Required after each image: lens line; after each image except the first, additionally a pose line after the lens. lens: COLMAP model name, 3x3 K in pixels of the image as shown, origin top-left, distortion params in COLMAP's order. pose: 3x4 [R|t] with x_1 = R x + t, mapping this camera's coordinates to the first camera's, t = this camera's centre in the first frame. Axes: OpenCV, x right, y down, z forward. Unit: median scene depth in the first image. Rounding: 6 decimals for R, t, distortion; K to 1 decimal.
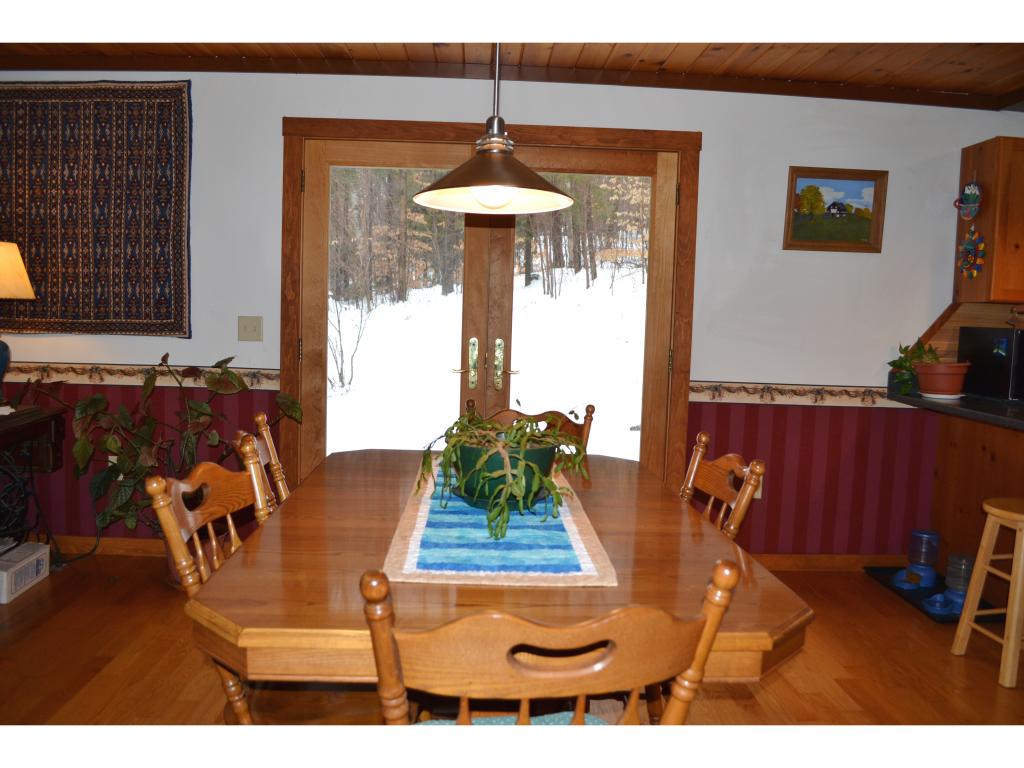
lens RADIAL K [[814.7, 0, 510.6], [0, 814.7, 391.7], [0, 0, 1]] dist [-0.085635, 0.011429]
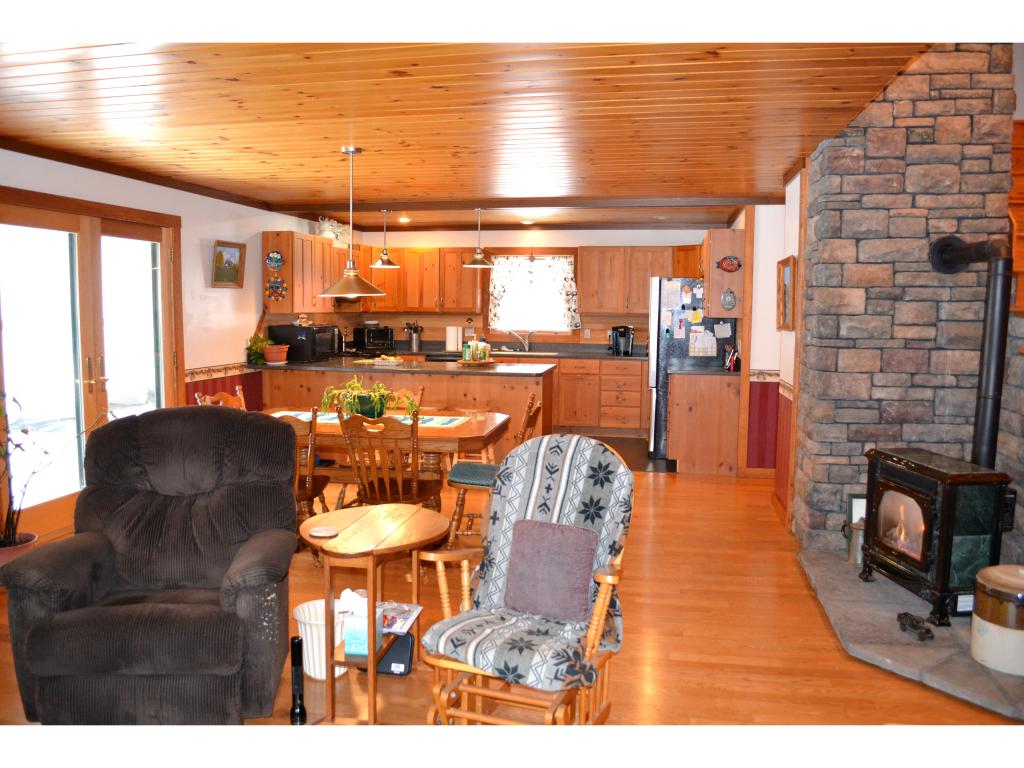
lens RADIAL K [[814.7, 0, 506.4], [0, 814.7, 388.3], [0, 0, 1]] dist [-0.085635, 0.011429]
pose [[0.225667, -0.127260, 0.965857, -1.209740], [0.089634, 0.989938, 0.109490, -0.097348], [-0.970072, 0.061866, 0.234803, 0.007133]]
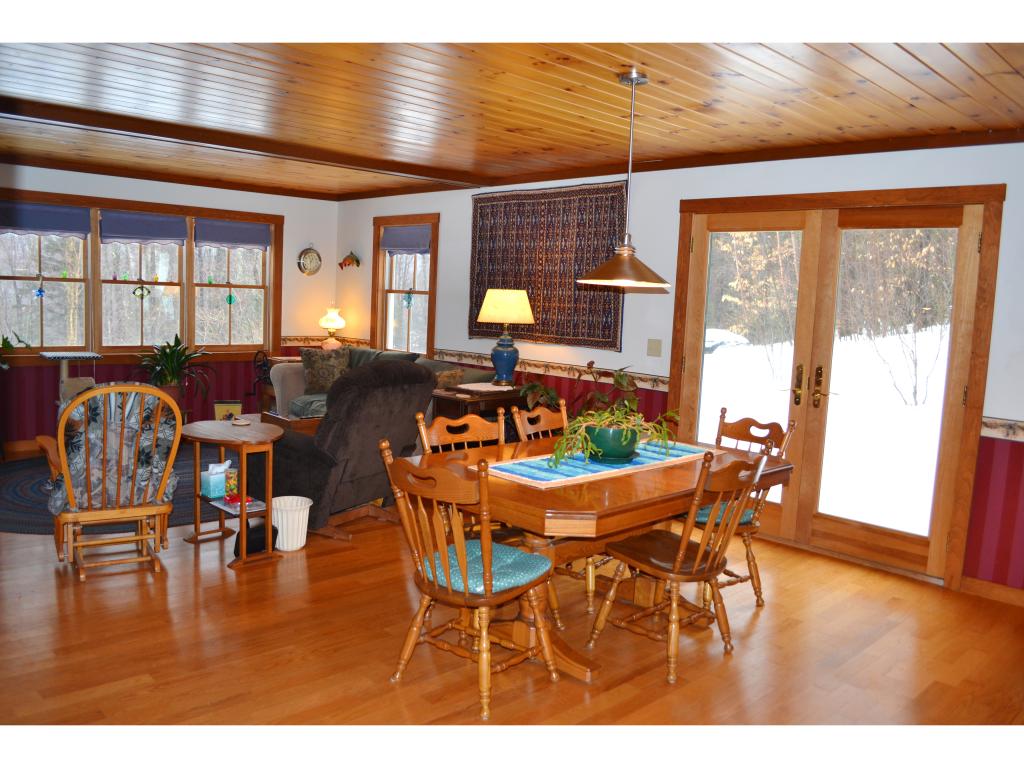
lens RADIAL K [[814.7, 0, 509.1], [0, 814.7, 387.1], [0, 0, 1]] dist [-0.085635, 0.011429]
pose [[0.669646, 0.081455, -0.738200, 0.581078], [-0.093871, 0.995279, 0.024668, -0.019686], [0.736724, 0.052777, 0.674131, -0.164387]]
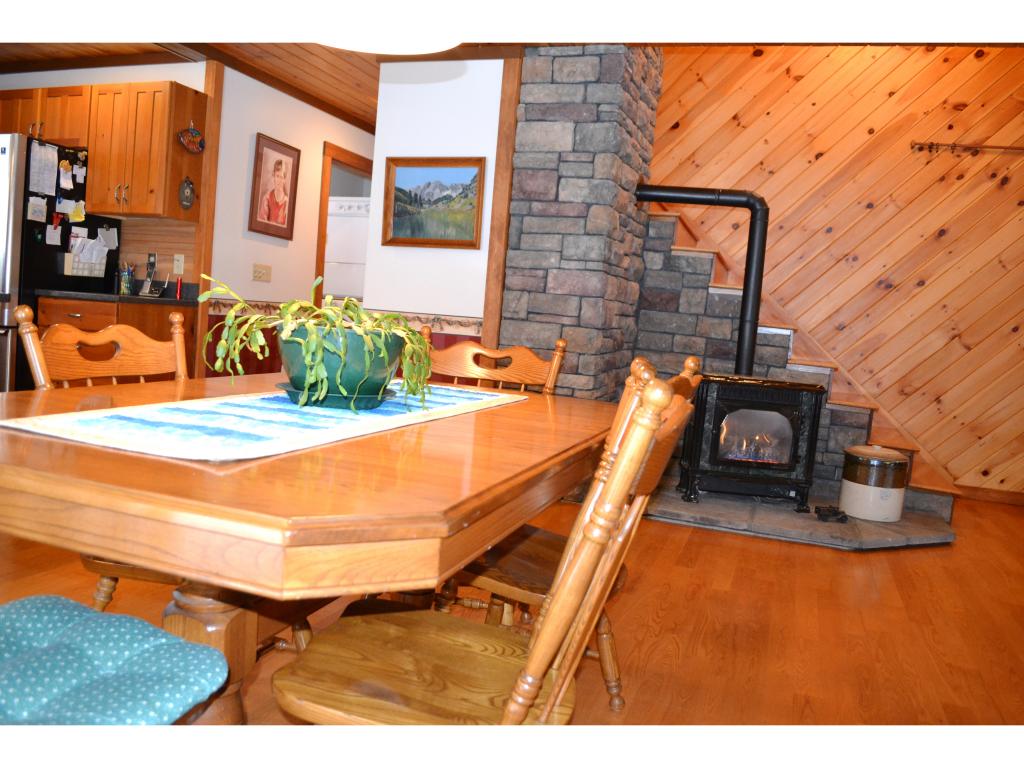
lens RADIAL K [[814.7, 0, 507.3], [0, 814.7, 389.7], [0, 0, 1]] dist [-0.085635, 0.011429]
pose [[-0.923297, -0.141985, 0.356880, -0.247744], [-0.078236, 0.979207, 0.187170, -0.024823], [-0.376035, 0.144892, -0.915207, 0.902718]]
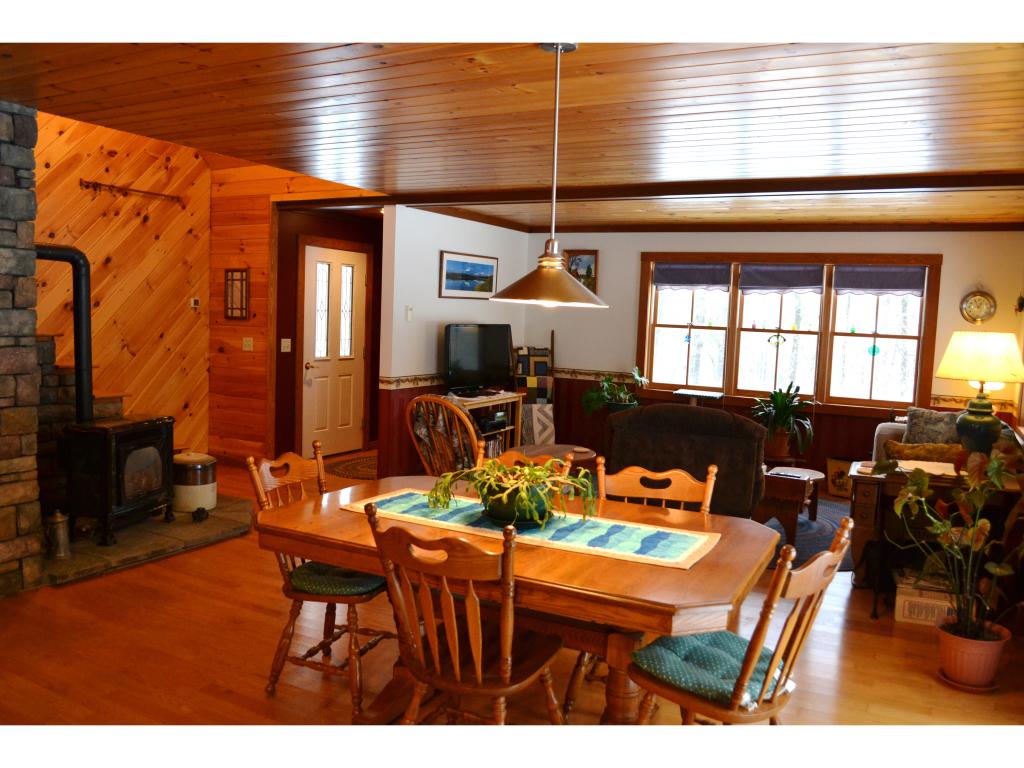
lens RADIAL K [[814.7, 0, 509.9], [0, 814.7, 391.4], [0, 0, 1]] dist [-0.085635, 0.011429]
pose [[-0.497512, 0.031211, -0.866896, 0.626070], [-0.132828, 0.984826, 0.111687, -0.123788], [0.857228, 0.170713, -0.485817, 0.863793]]
